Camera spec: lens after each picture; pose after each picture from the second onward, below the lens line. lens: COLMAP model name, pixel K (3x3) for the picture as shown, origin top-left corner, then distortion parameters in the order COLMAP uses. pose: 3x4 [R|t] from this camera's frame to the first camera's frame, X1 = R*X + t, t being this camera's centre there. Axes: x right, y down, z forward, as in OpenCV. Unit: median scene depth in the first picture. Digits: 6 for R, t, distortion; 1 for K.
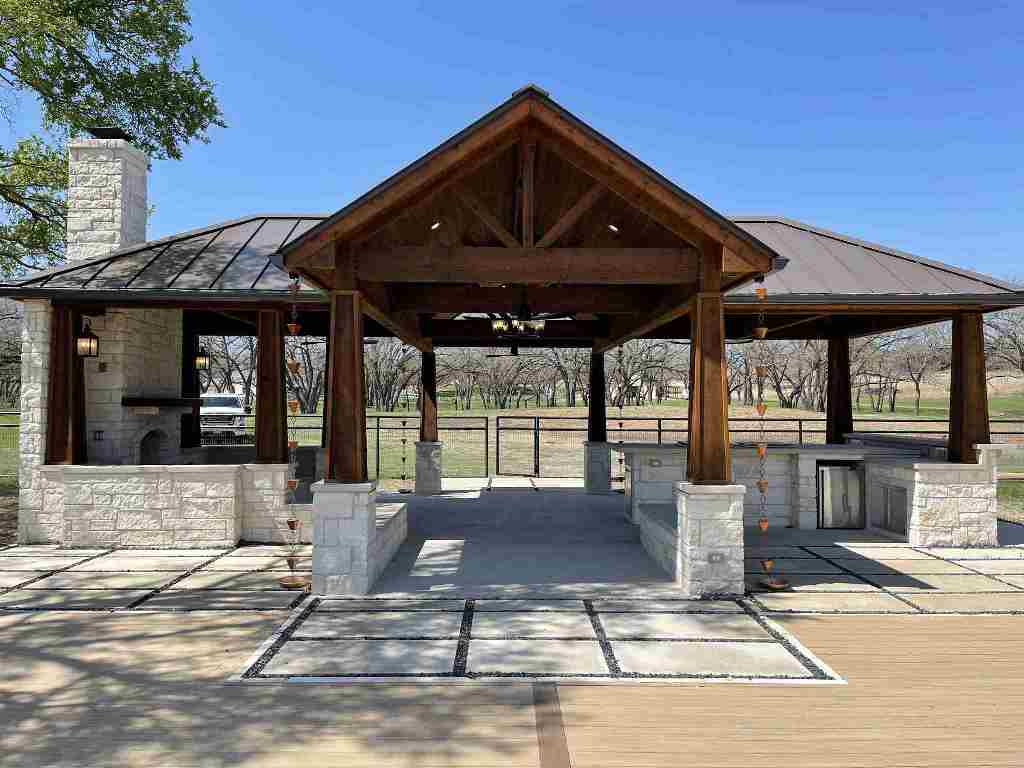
lens RADIAL K [[769.7, 0, 506.8], [0, 769.7, 383.4], [0, 0, 1]] dist [0.057418, -0.049440]
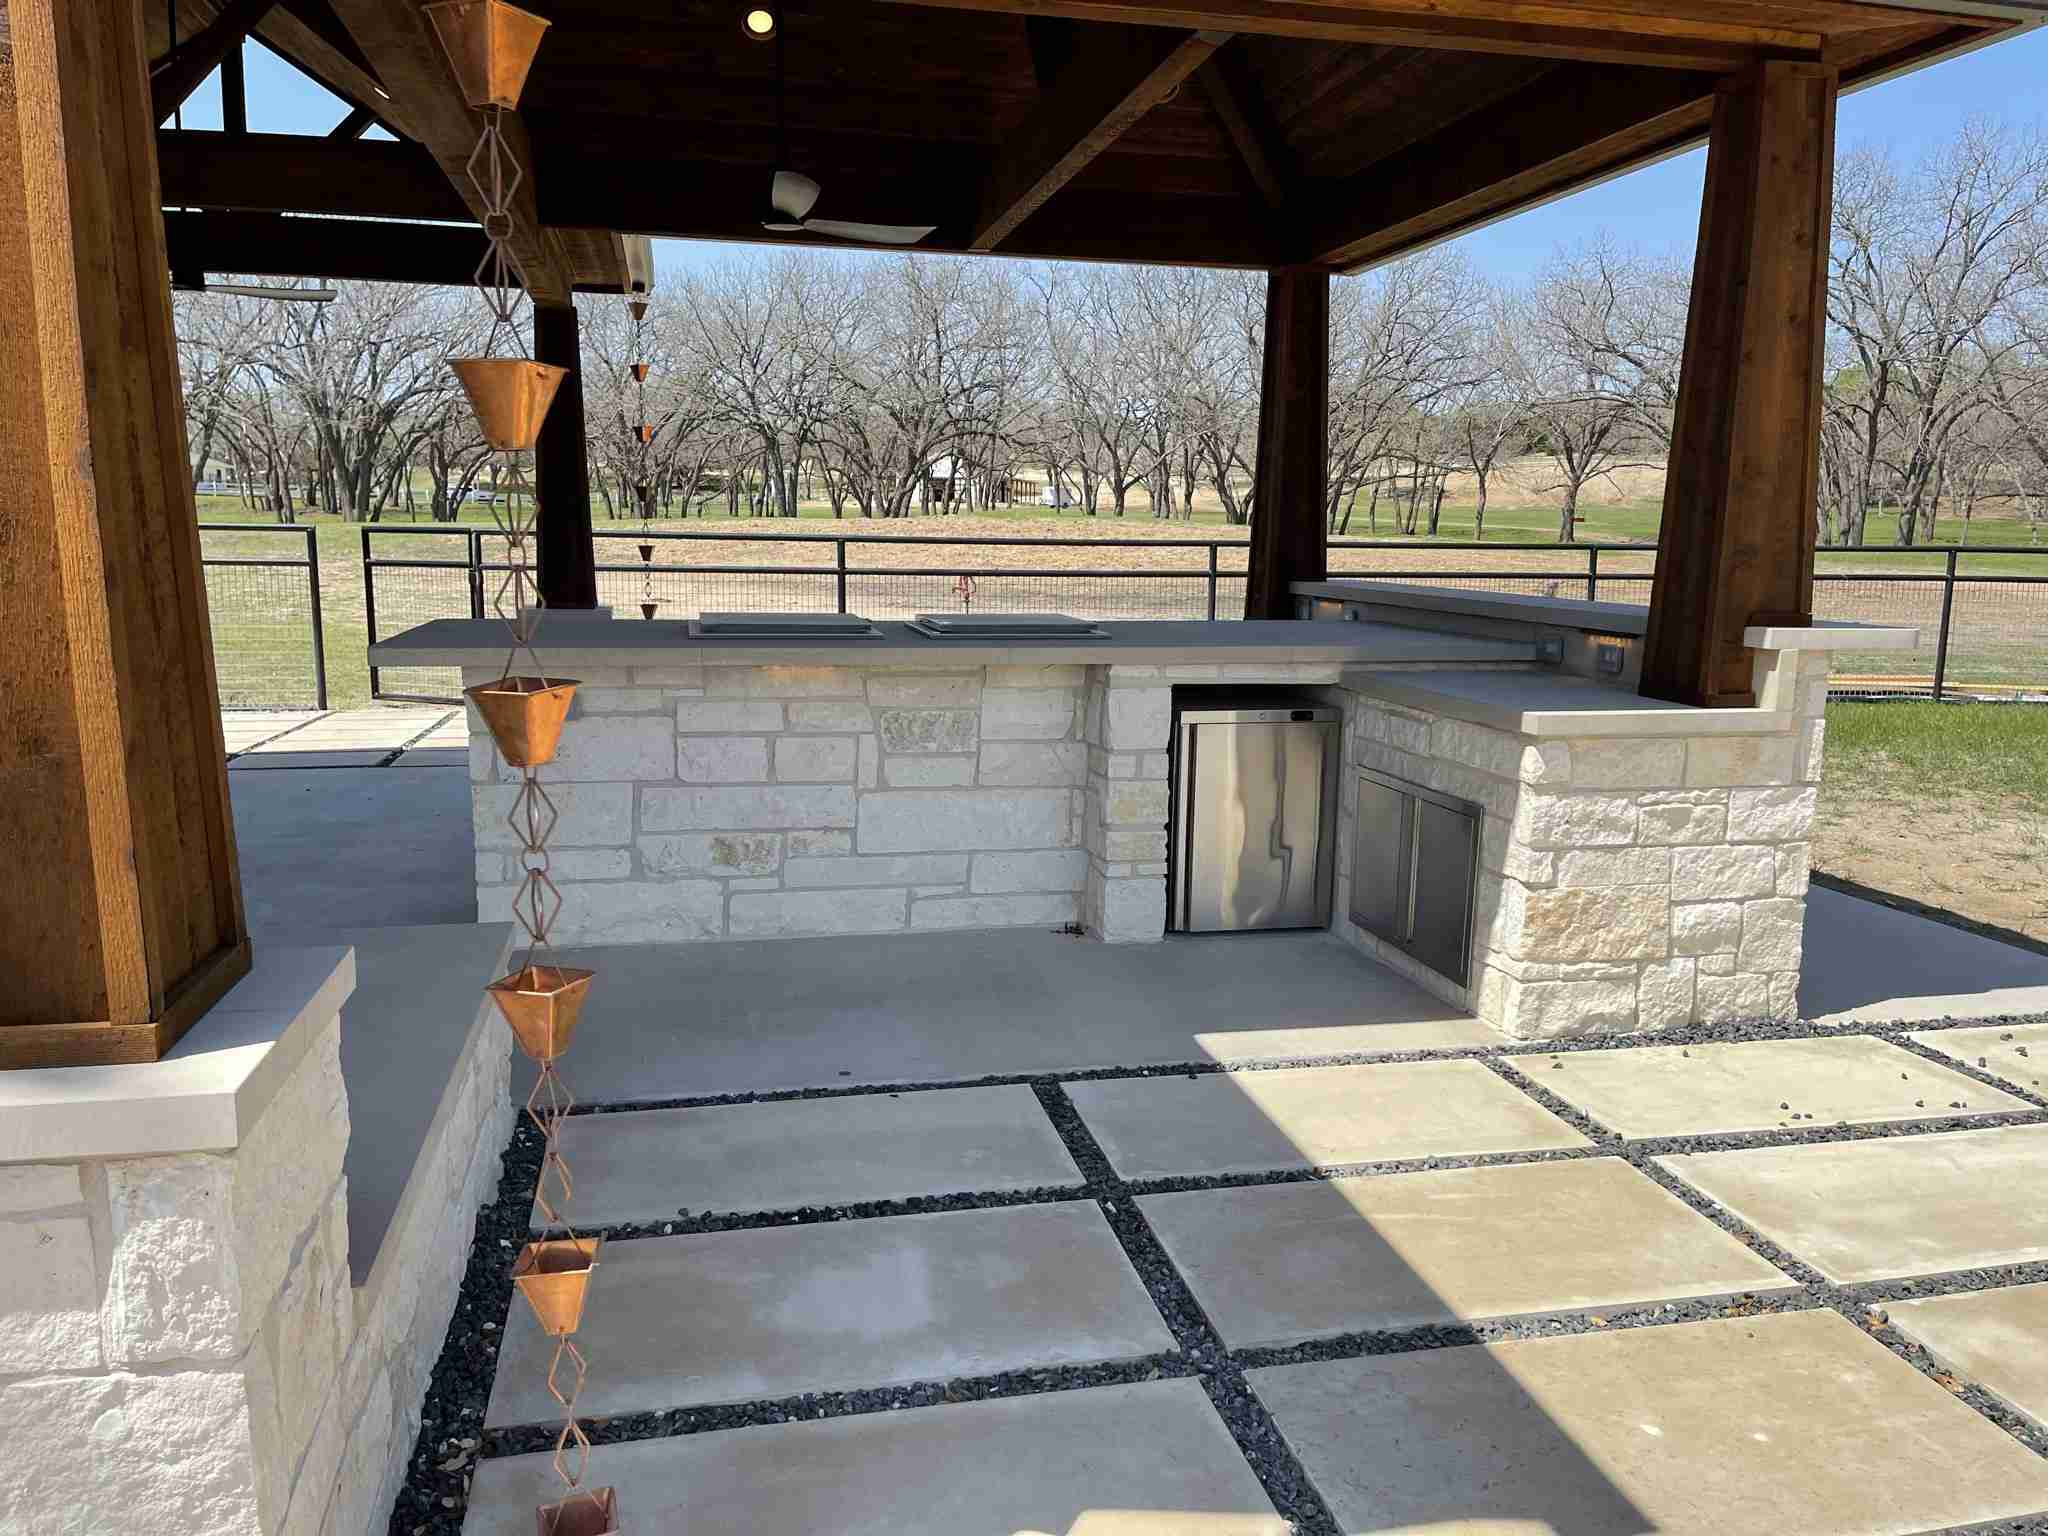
lens RADIAL K [[1539.3, 0, 1020.8], [0, 1539.3, 788.5], [0, 0, 1]] dist [0.057418, -0.049440]
pose [[0.979421, -0.025195, 0.200249, 0.273808], [-0.015330, 0.980025, 0.198285, 0.033605], [-0.201244, -0.197274, 0.959470, 0.566643]]
